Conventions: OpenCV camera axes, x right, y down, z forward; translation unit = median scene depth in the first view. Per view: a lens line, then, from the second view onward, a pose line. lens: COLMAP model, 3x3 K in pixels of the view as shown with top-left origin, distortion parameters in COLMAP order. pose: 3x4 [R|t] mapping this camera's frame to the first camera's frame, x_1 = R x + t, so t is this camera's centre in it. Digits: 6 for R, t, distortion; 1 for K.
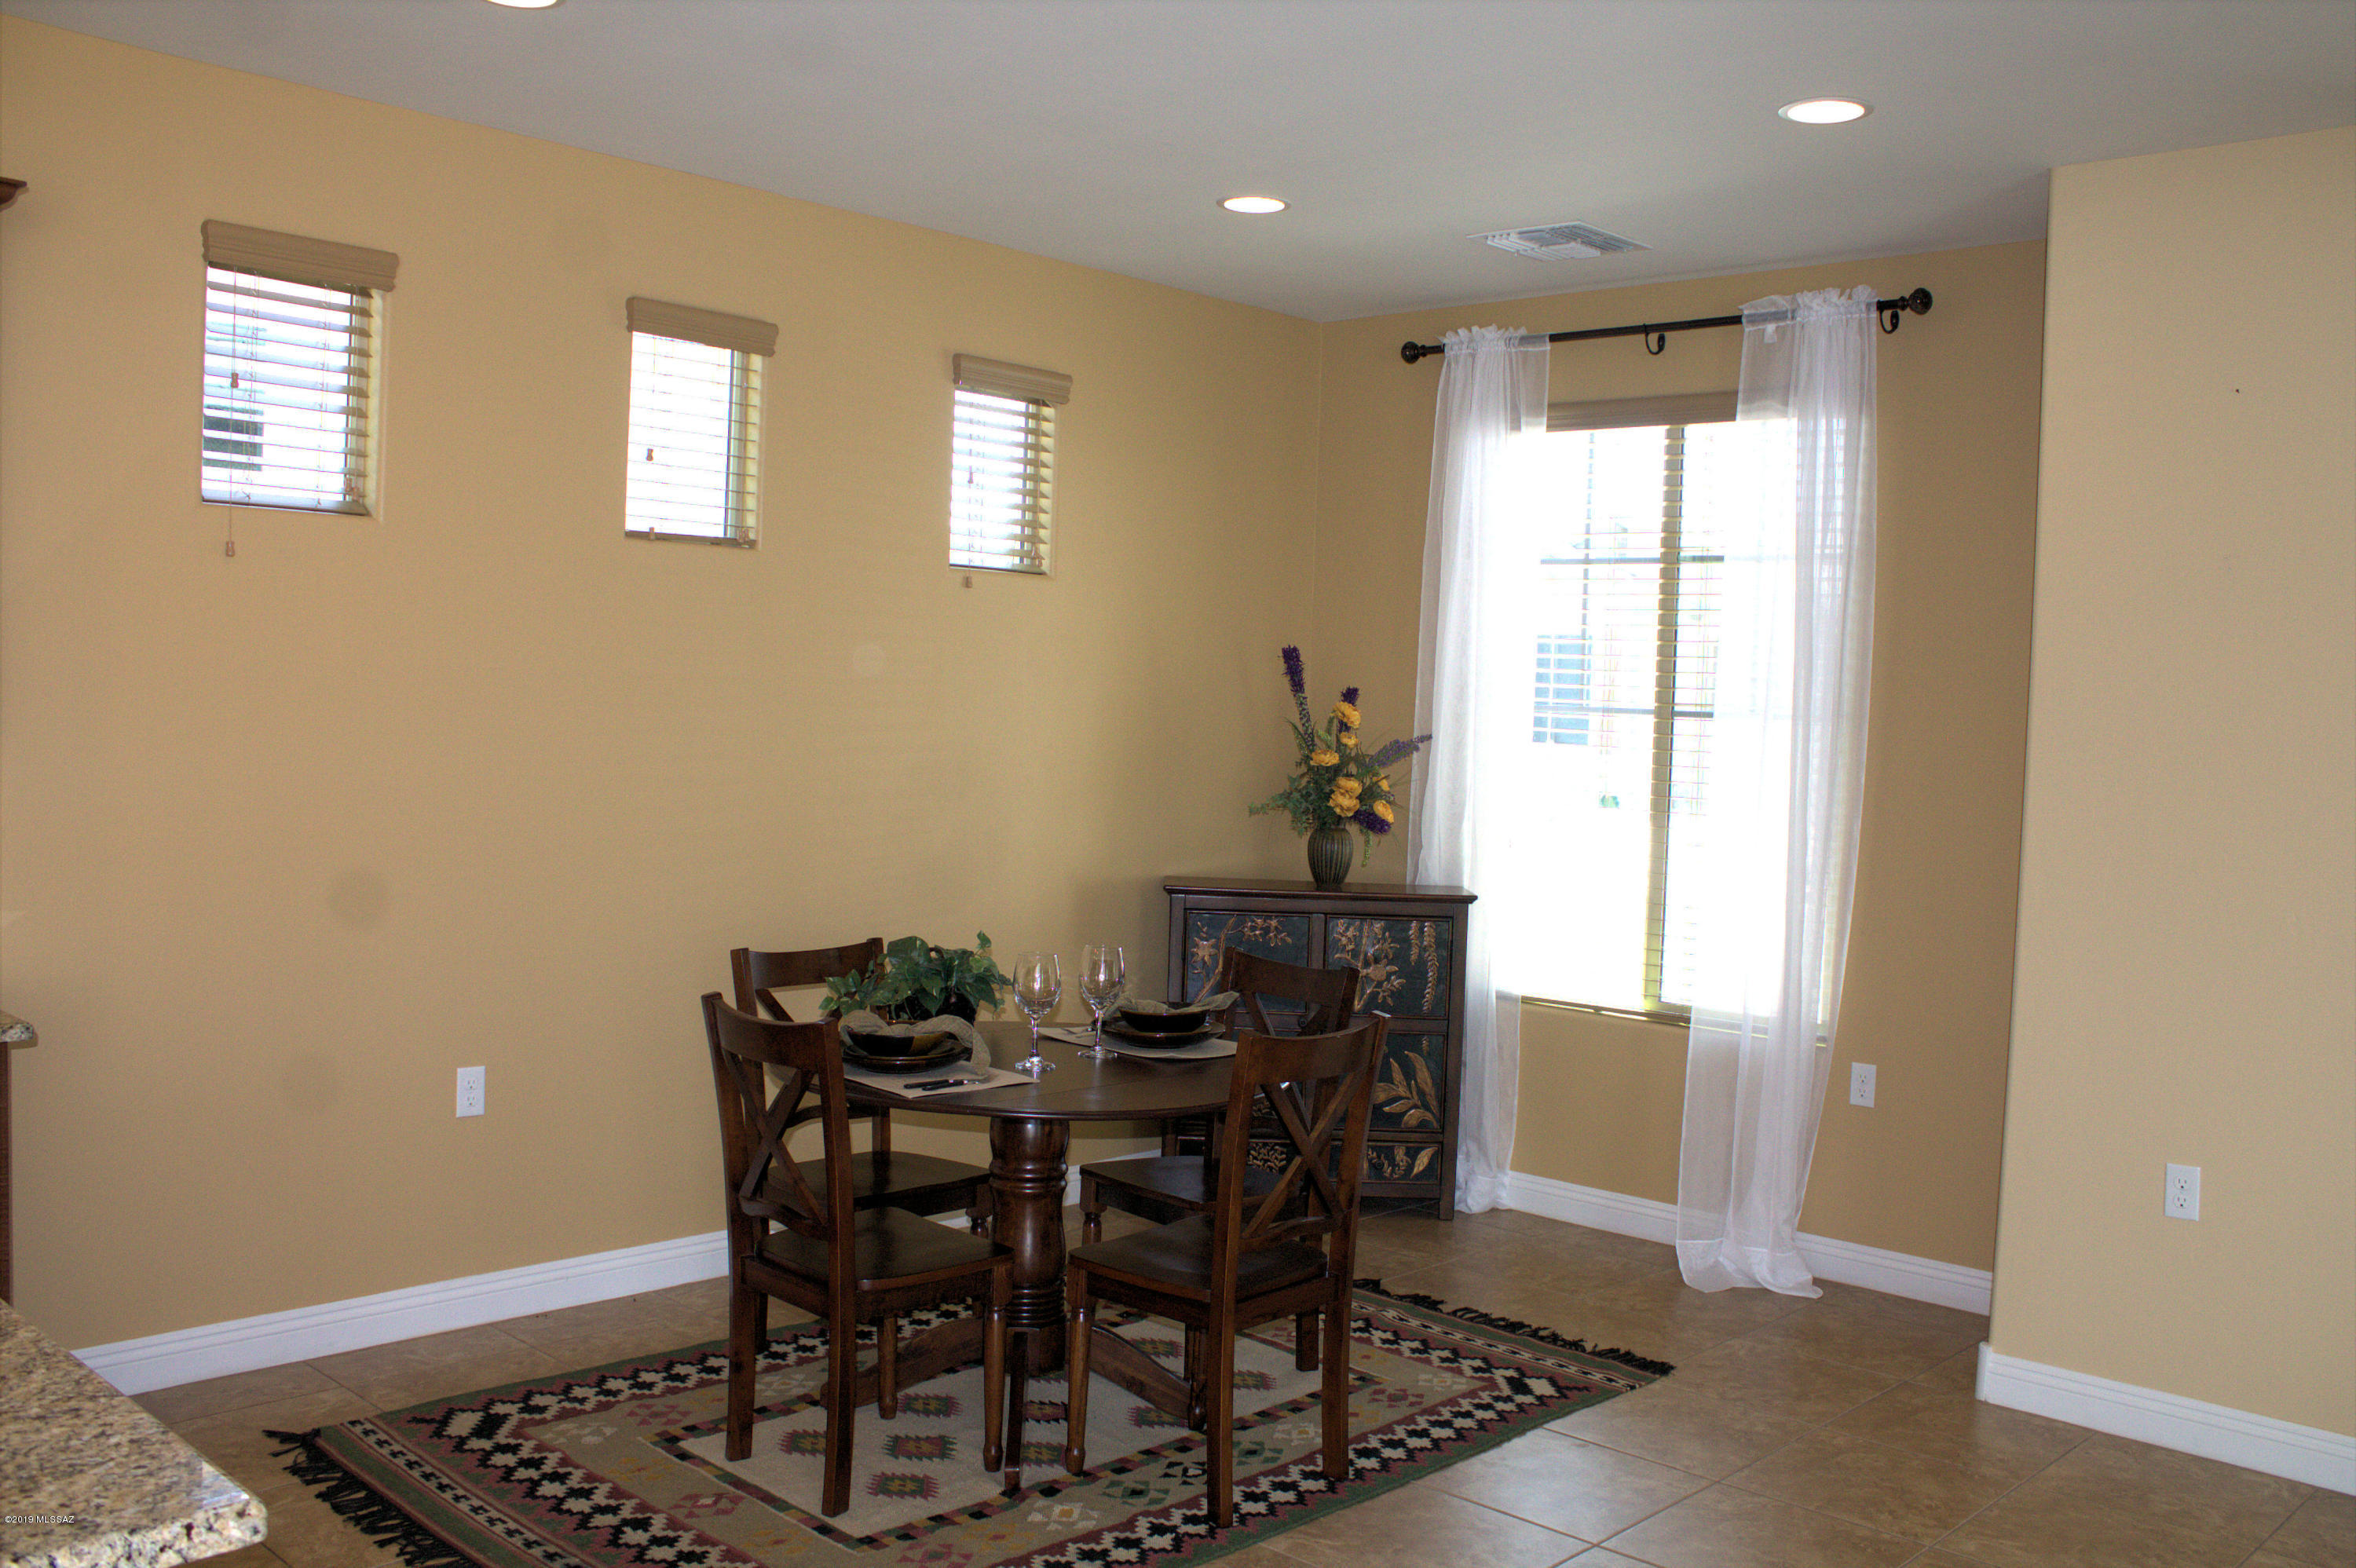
lens RADIAL K [[2008.4, 0, 1171.0], [0, 2008.4, 784.8], [0, 0, 1]] dist [-0.139828, 0.111751]
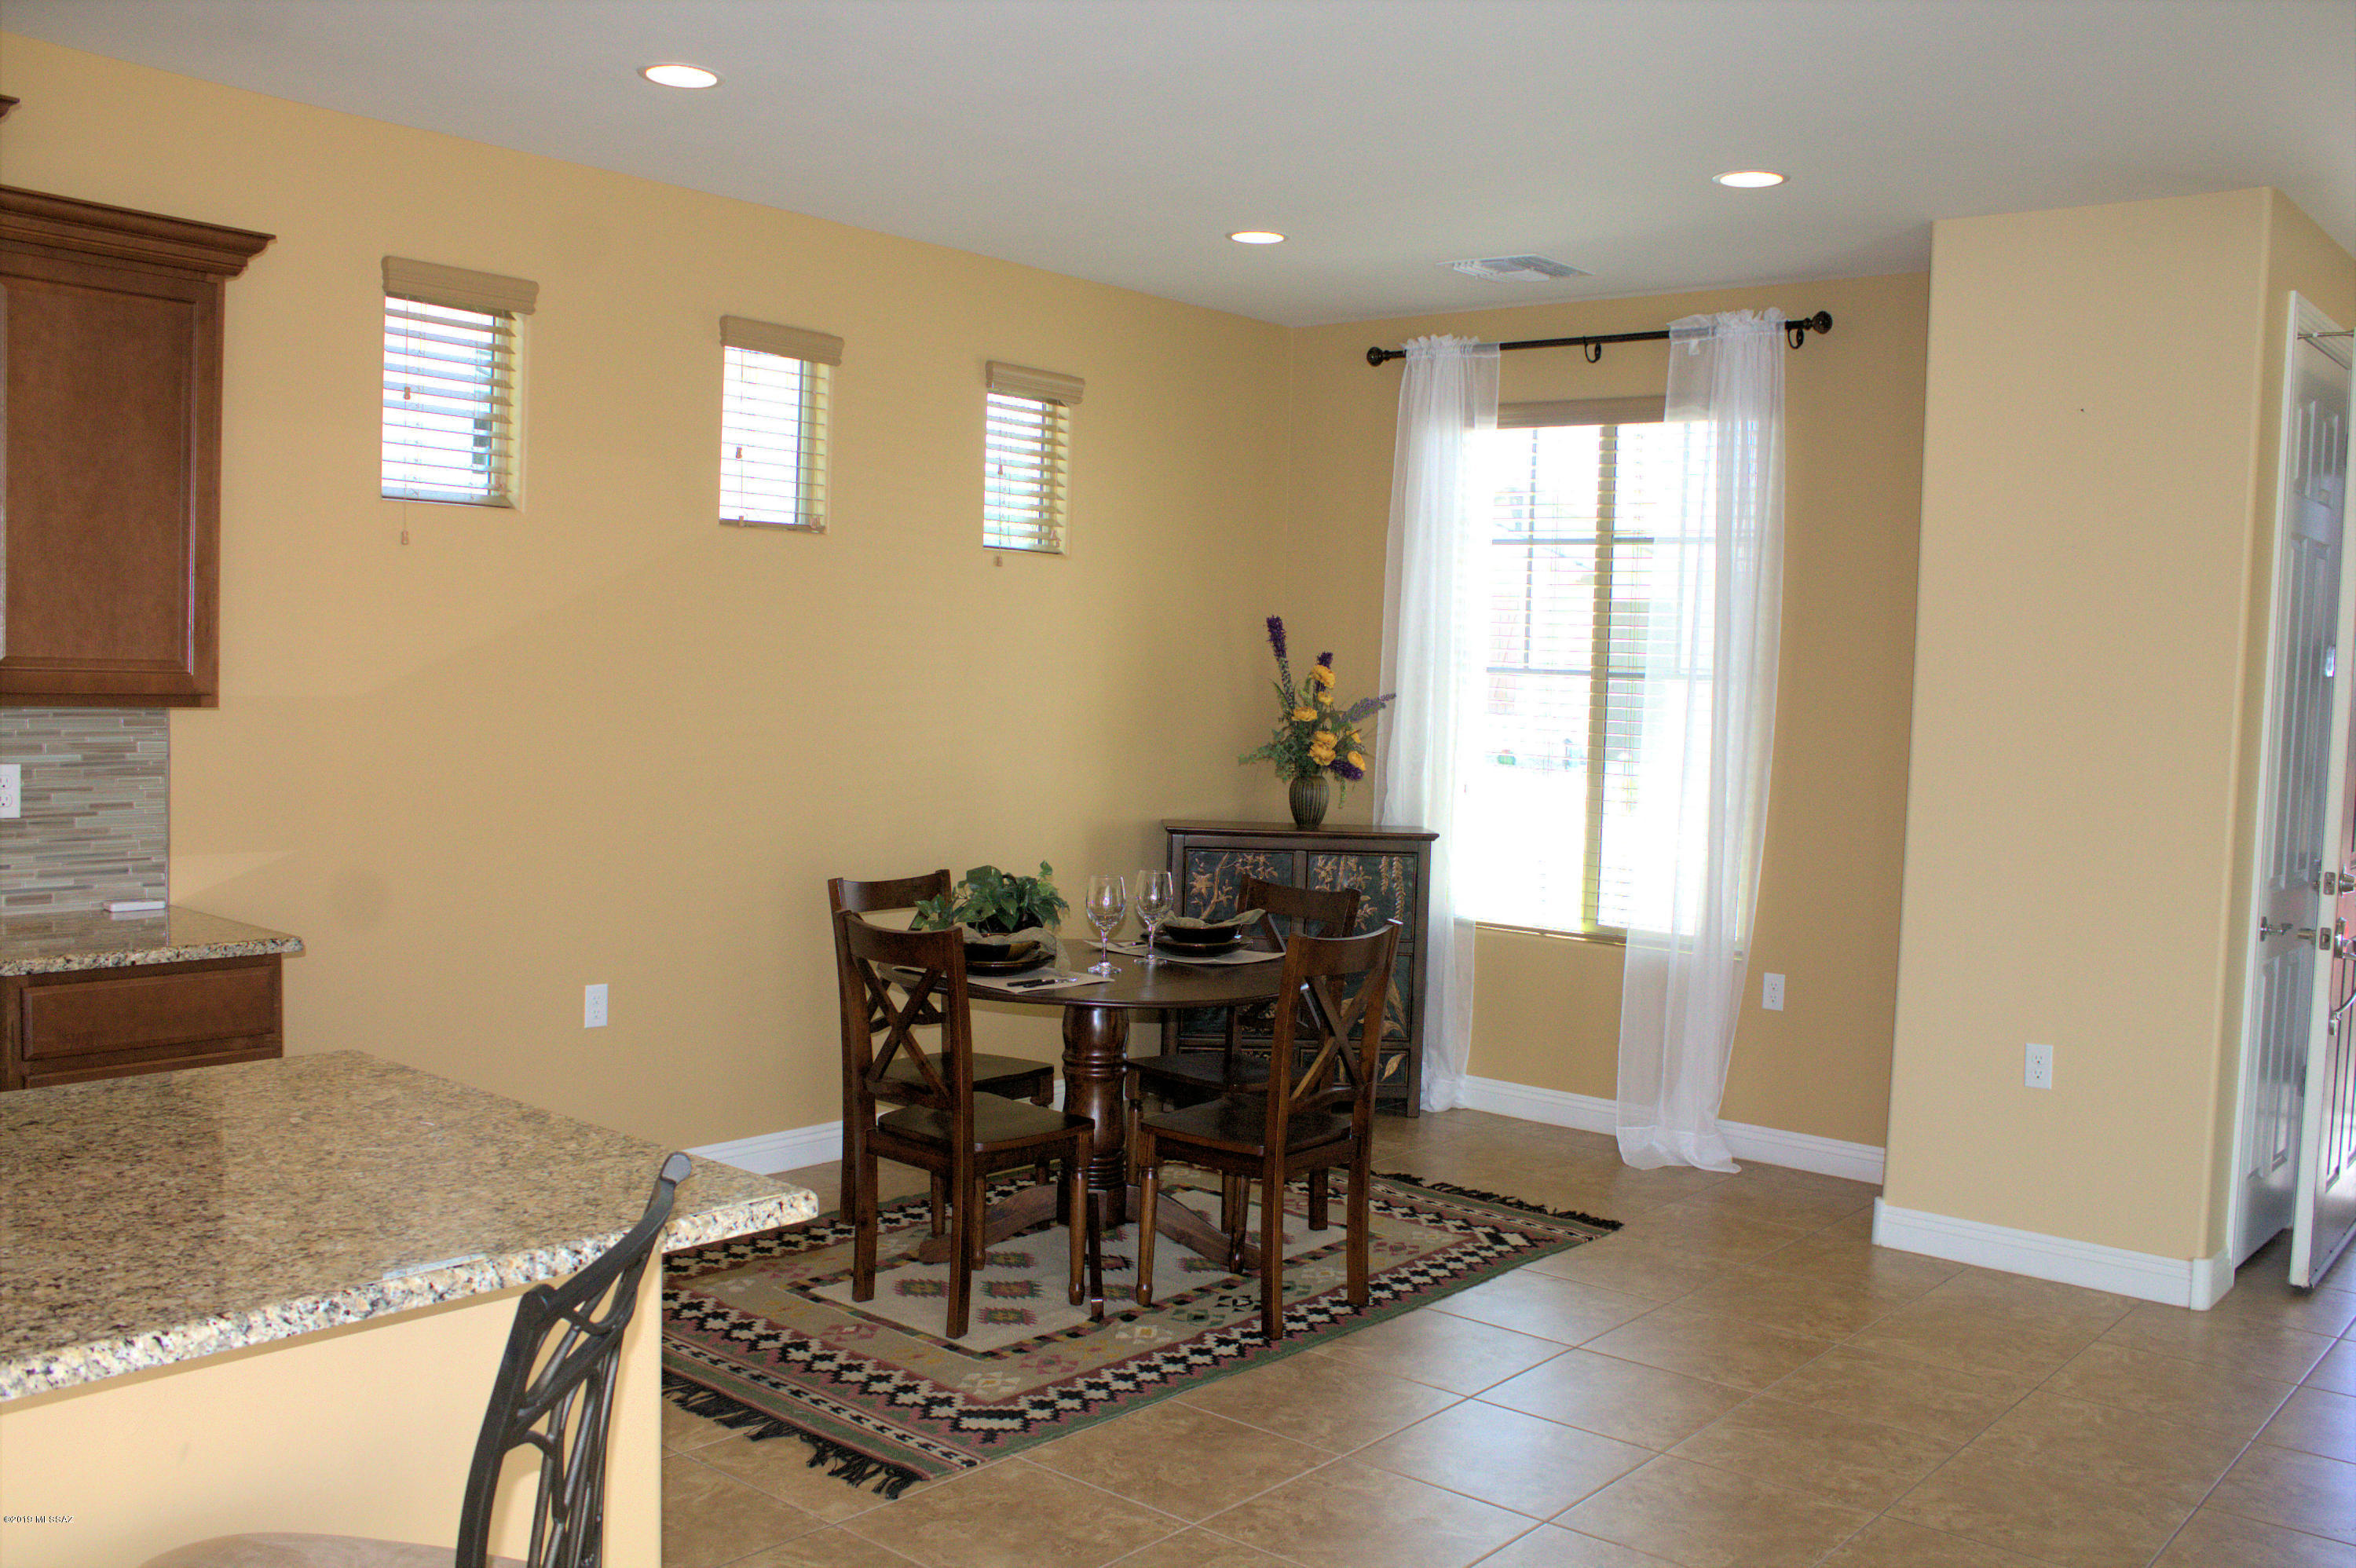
lens RADIAL K [[2008.4, 0, 1167.7], [0, 2008.4, 778.3], [0, 0, 1]] dist [-0.139828, 0.111751]
pose [[0.998526, -0.006499, 0.053885, -0.079206], [0.005642, 0.999855, 0.016038, 0.005179], [-0.053982, -0.015710, 0.998418, -0.170541]]
